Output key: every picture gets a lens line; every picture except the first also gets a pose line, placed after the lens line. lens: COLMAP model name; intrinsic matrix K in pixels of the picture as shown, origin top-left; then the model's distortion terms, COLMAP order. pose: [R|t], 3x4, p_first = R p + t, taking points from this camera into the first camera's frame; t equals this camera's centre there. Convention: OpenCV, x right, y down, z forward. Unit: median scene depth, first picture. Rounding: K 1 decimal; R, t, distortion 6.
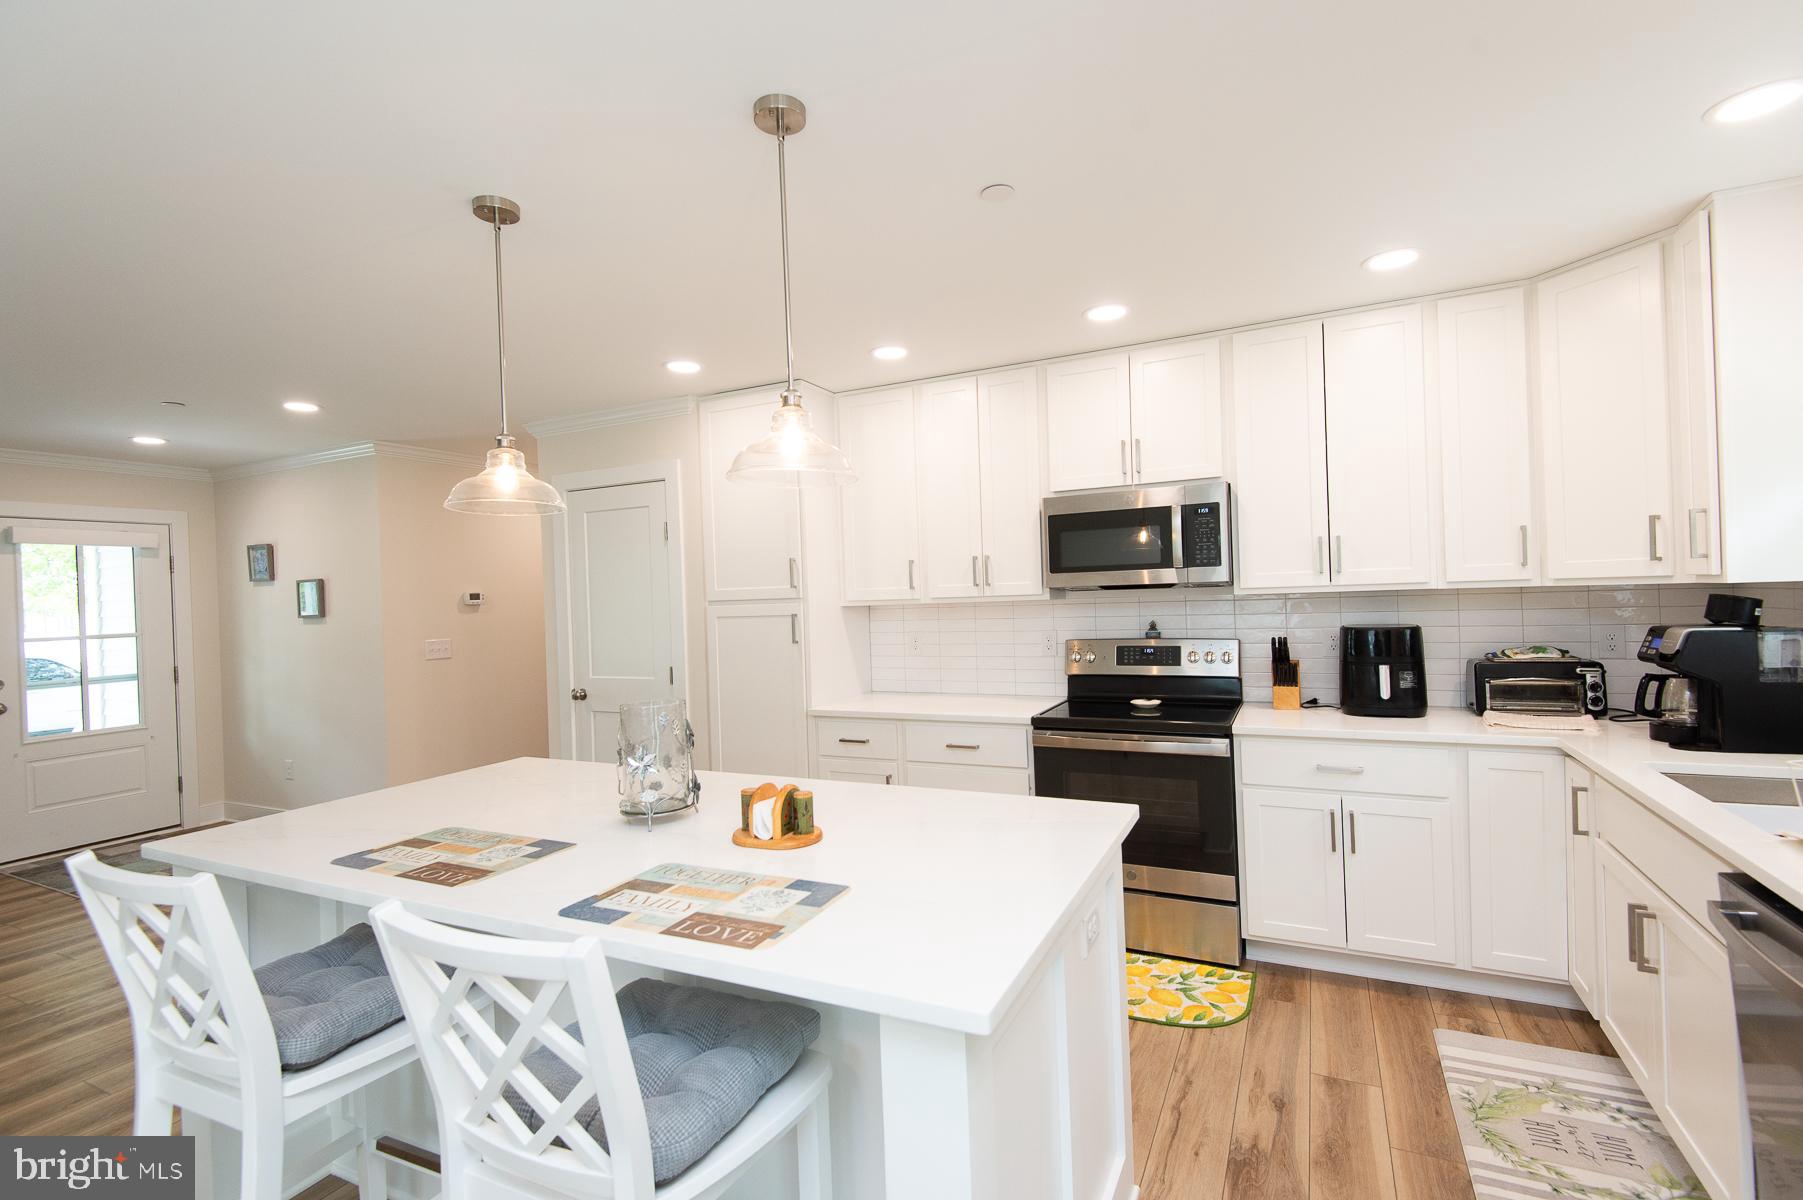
lens RADIAL K [[841.8, 0, 905.3], [0, 841.8, 594.7], [0, 0, 1]] dist [0.048701, -0.035273]
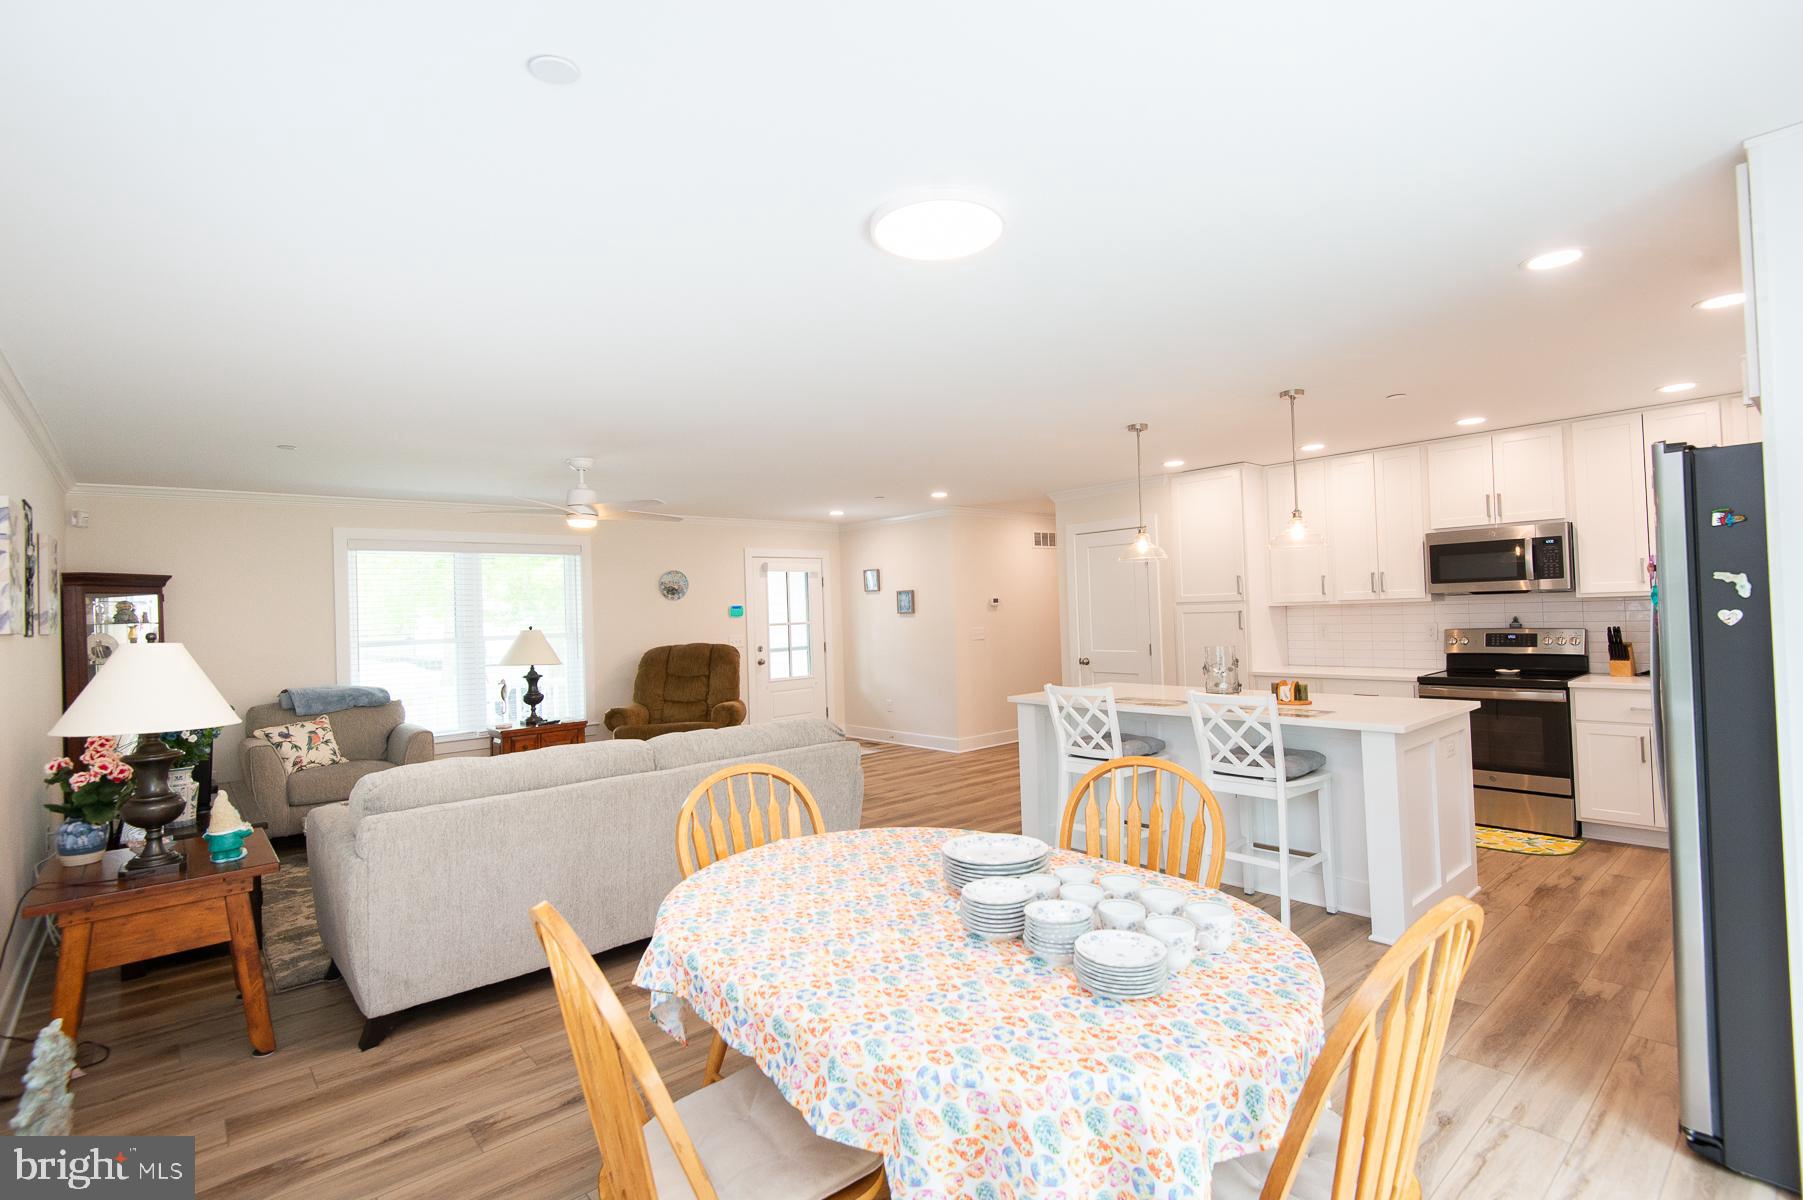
lens RADIAL K [[841.8, 0, 905.3], [0, 841.8, 594.7], [0, 0, 1]] dist [0.048701, -0.035273]
pose [[0.924892, -0.004610, -0.380202, -0.118822], [0.002578, 0.999980, -0.005854, 0.000455], [0.380221, 0.004434, 0.924885, -0.771474]]
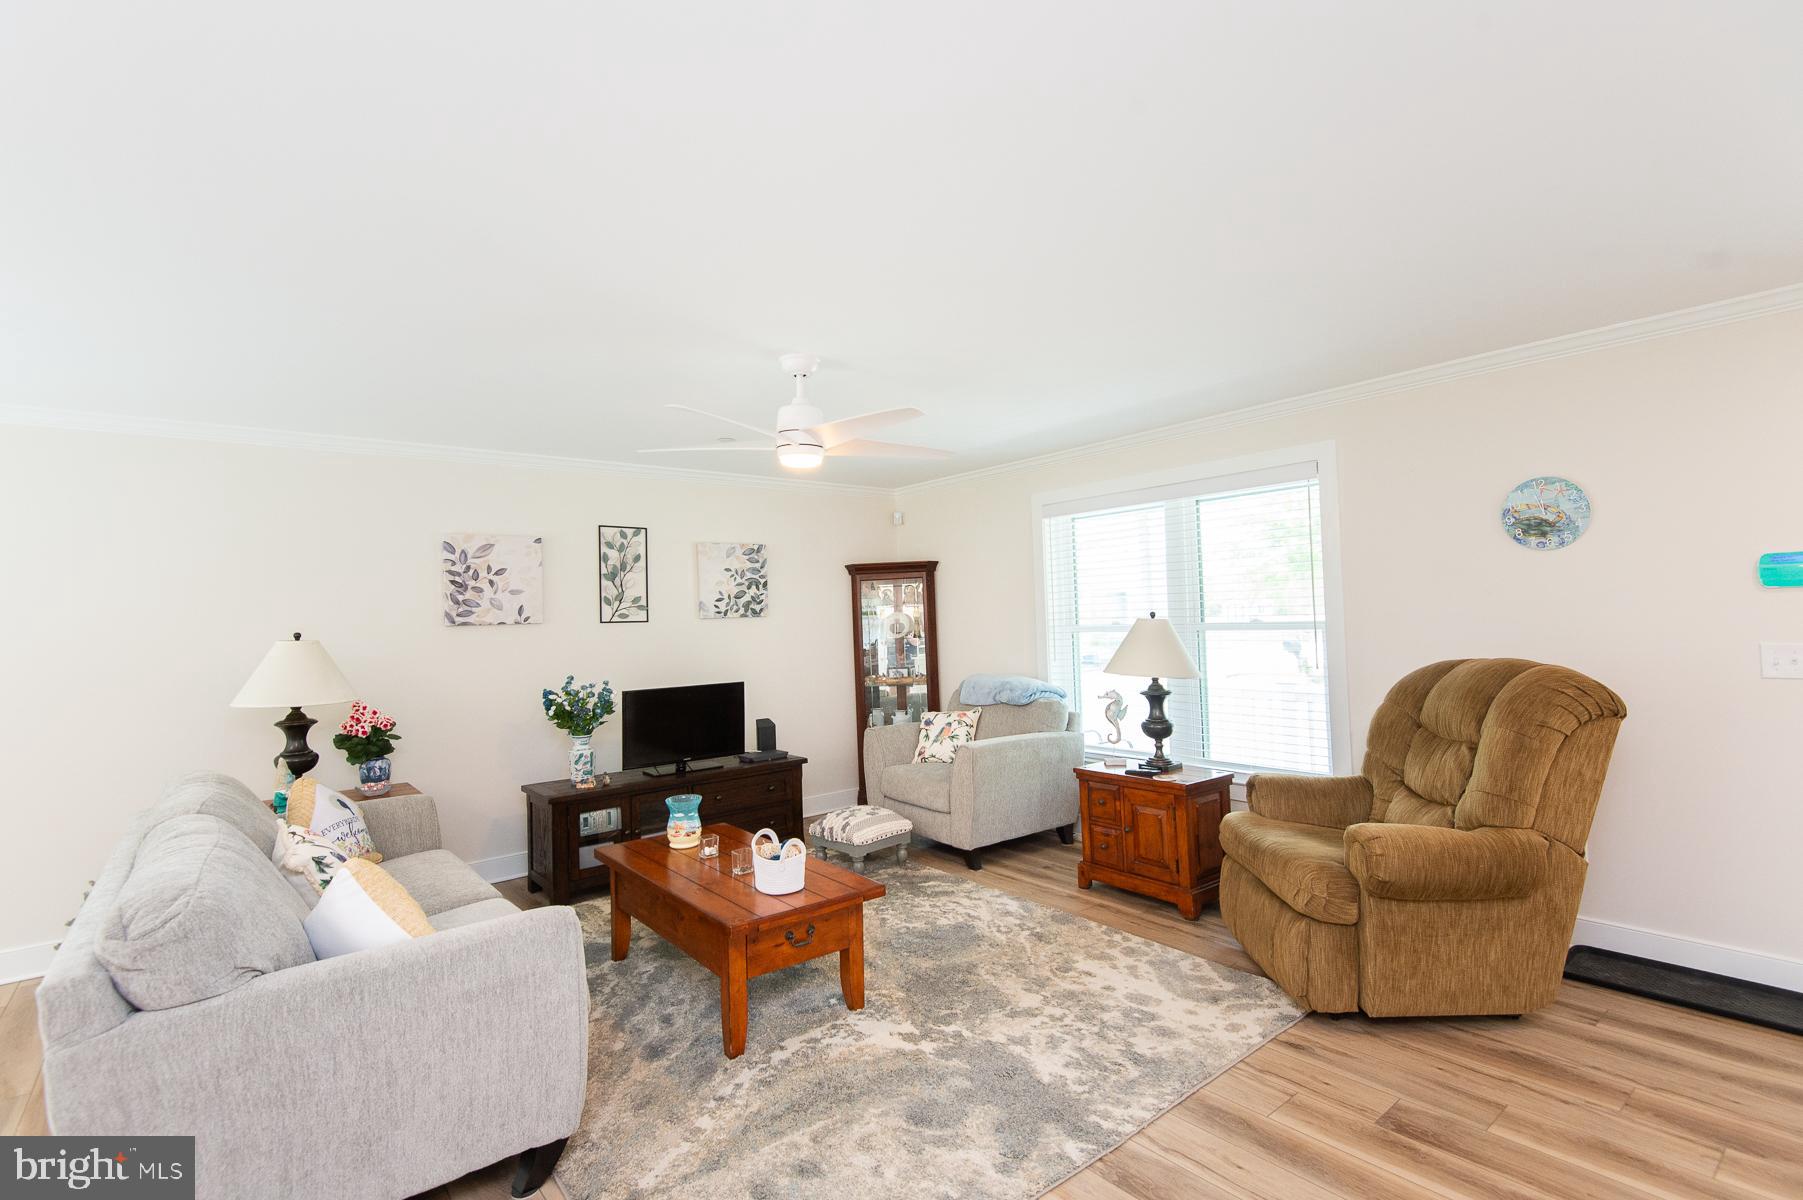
lens RADIAL K [[841.8, 0, 905.3], [0, 841.8, 594.7], [0, 0, 1]] dist [0.048701, -0.035273]
pose [[-0.414821, 0.019982, -0.909684, -0.402526], [0.046331, 0.998926, 0.000814, 0.016505], [0.908723, -0.041809, -0.415301, 0.878554]]
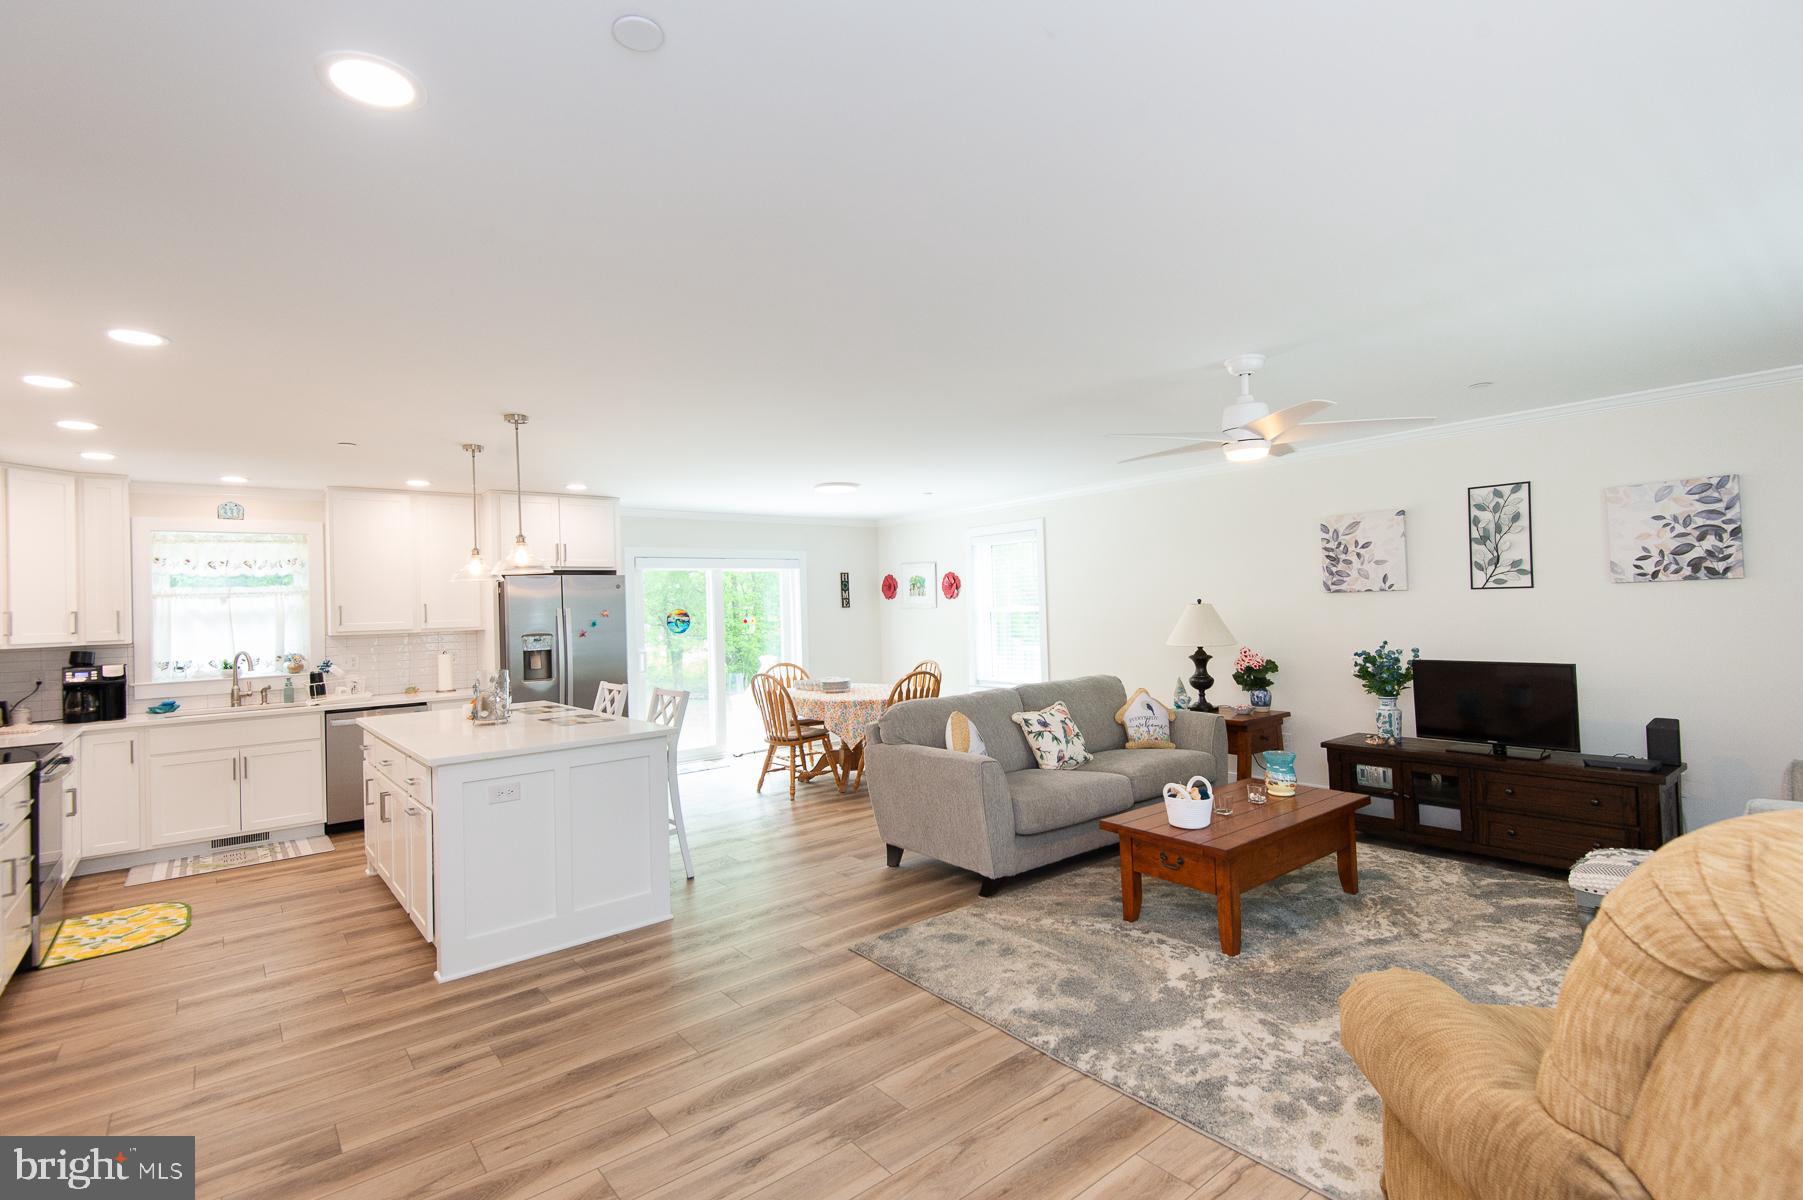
lens RADIAL K [[835.4, 0, 900.3], [0, 835.4, 594.9], [0, 0, 1]] dist [0.028393, -0.020056]
pose [[-0.903463, 0.068286, 0.423193, -1.244491], [0.061185, 0.997665, -0.030360, 0.036018], [-0.424278, -0.001537, -0.905531, 1.469581]]
